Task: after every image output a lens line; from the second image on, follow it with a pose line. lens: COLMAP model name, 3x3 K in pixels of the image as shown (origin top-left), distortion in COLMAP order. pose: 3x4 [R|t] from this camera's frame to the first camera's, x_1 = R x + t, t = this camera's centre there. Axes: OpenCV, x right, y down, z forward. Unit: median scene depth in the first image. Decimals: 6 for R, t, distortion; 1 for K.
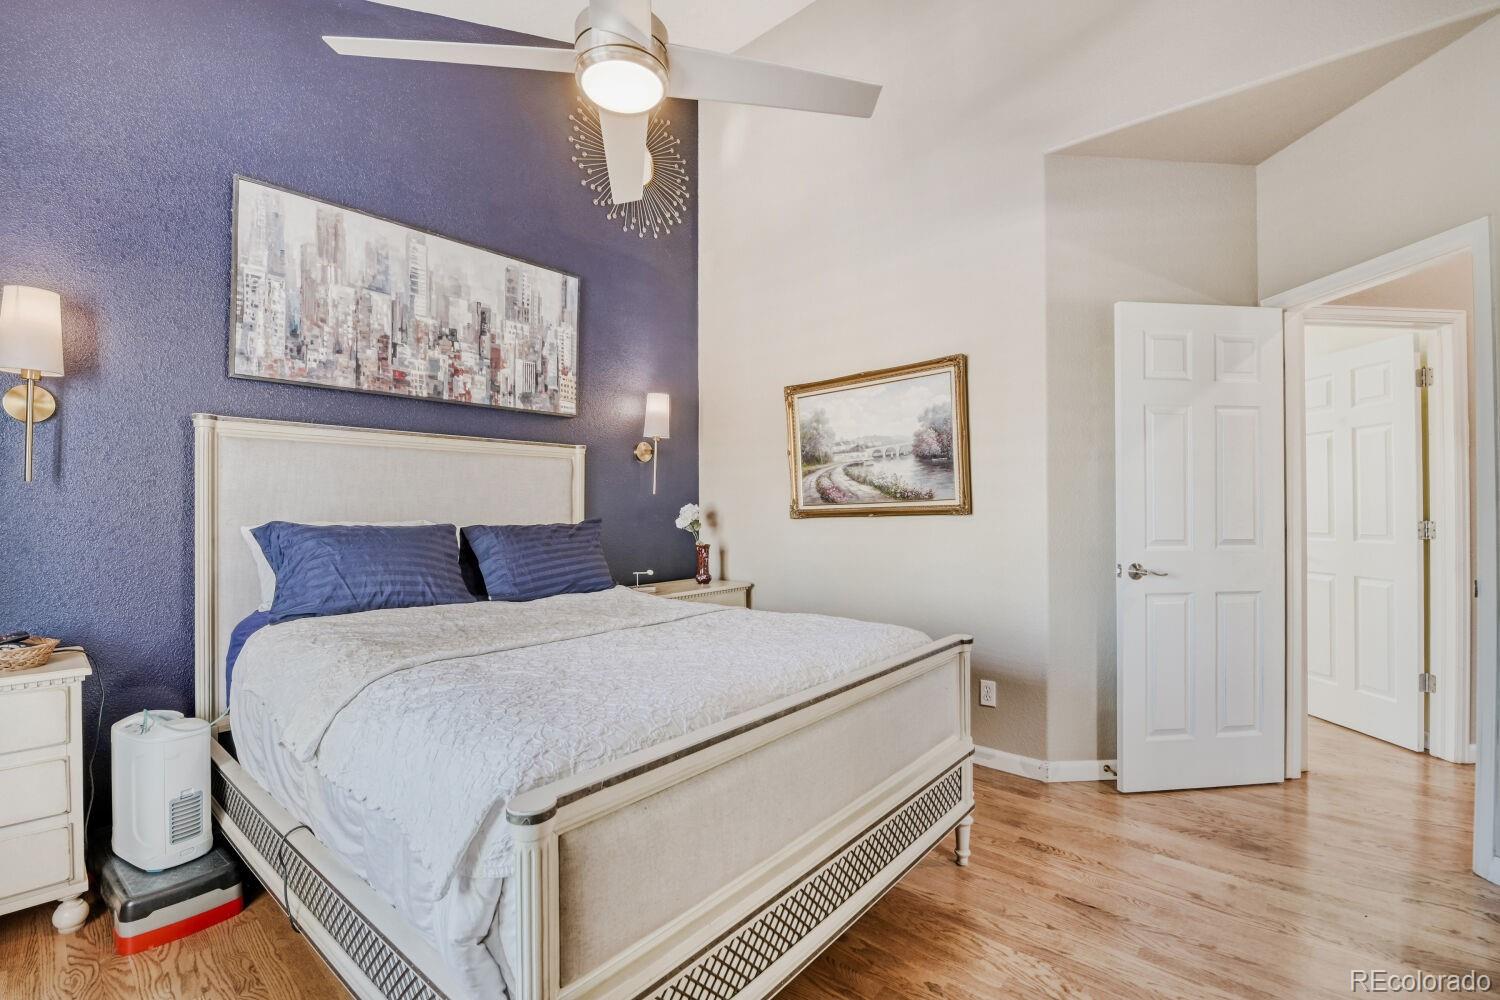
lens RADIAL K [[654.2, 0, 774.3], [0, 654.2, 506.9], [0, 0, 1]] dist [0.008703, -0.008494]
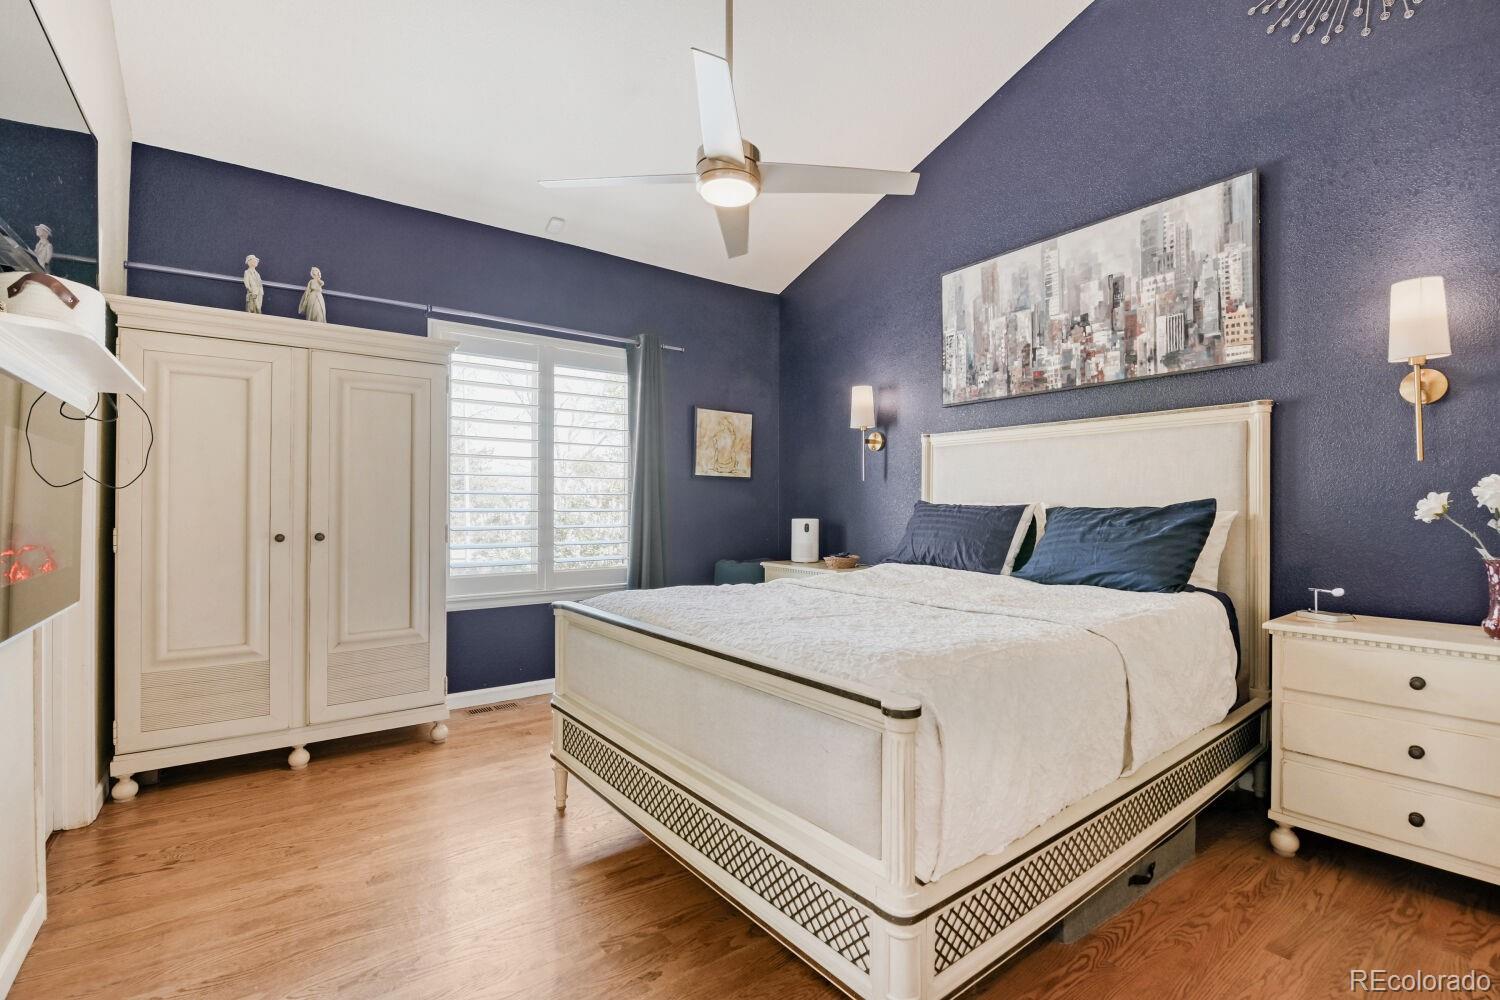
lens RADIAL K [[654.2, 0, 751.0], [0, 654.2, 503.2], [0, 0, 1]] dist [0.008703, -0.008494]
pose [[-0.215644, -0.003855, -0.976464, 0.614292], [-0.003857, 0.999988, -0.003096, 0.026087], [0.976464, 0.003099, -0.215656, 0.720930]]
